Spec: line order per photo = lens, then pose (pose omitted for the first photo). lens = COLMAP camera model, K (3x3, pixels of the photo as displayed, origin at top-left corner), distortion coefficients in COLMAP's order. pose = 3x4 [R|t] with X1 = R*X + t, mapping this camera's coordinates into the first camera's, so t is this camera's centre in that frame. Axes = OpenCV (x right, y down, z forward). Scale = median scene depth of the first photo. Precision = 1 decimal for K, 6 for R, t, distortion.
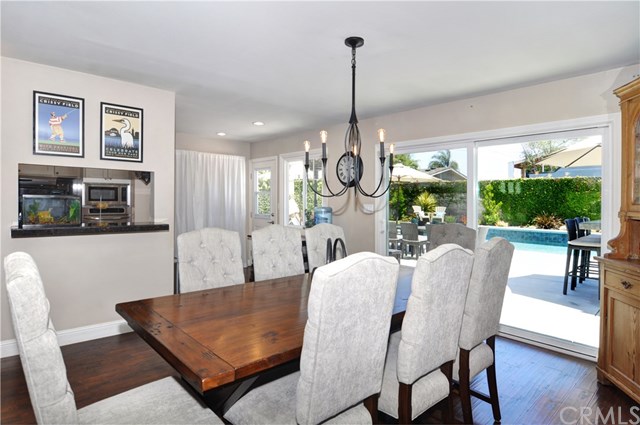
lens RADIAL K [[363.1, 0, 322.6], [0, 363.1, 202.9], [0, 0, 1]] dist [-0.009495, -0.001649]
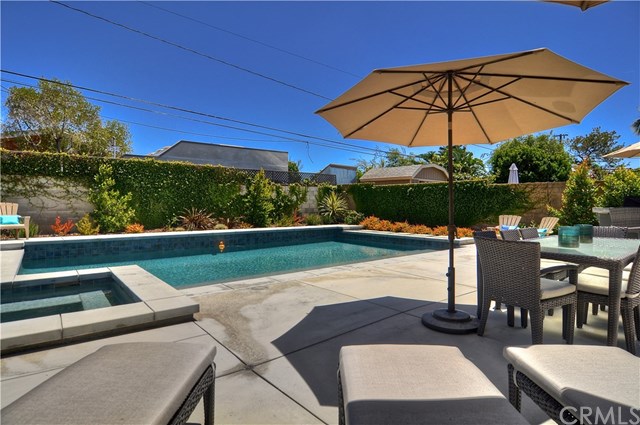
lens RADIAL K [[363.1, 0, 322.6], [0, 363.1, 202.9], [0, 0, 1]] dist [-0.009495, -0.001649]
pose [[0.068486, -0.011127, 0.997590, -0.148799], [-0.003845, 0.999927, 0.011417, 0.005262], [-0.997645, -0.004617, 0.068438, 0.694166]]
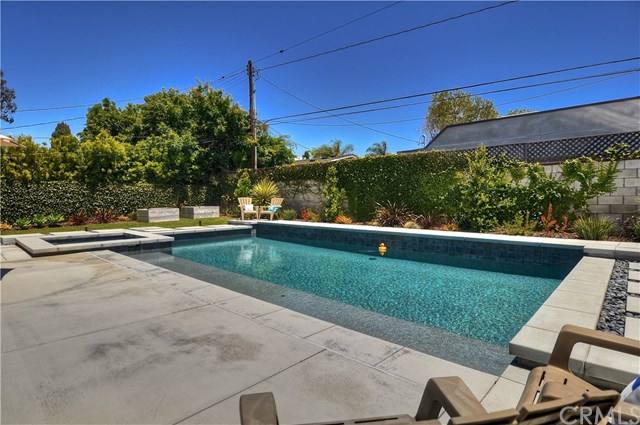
lens RADIAL K [[351.3, 0, 319.7], [0, 351.3, 192.2], [0, 0, 1]] dist [0.000920, 0.000464]
pose [[0.994867, -0.017445, 0.099672, 0.423916], [0.019193, 0.999678, -0.016596, 0.014653], [-0.099350, 0.018424, 0.994882, 0.354331]]
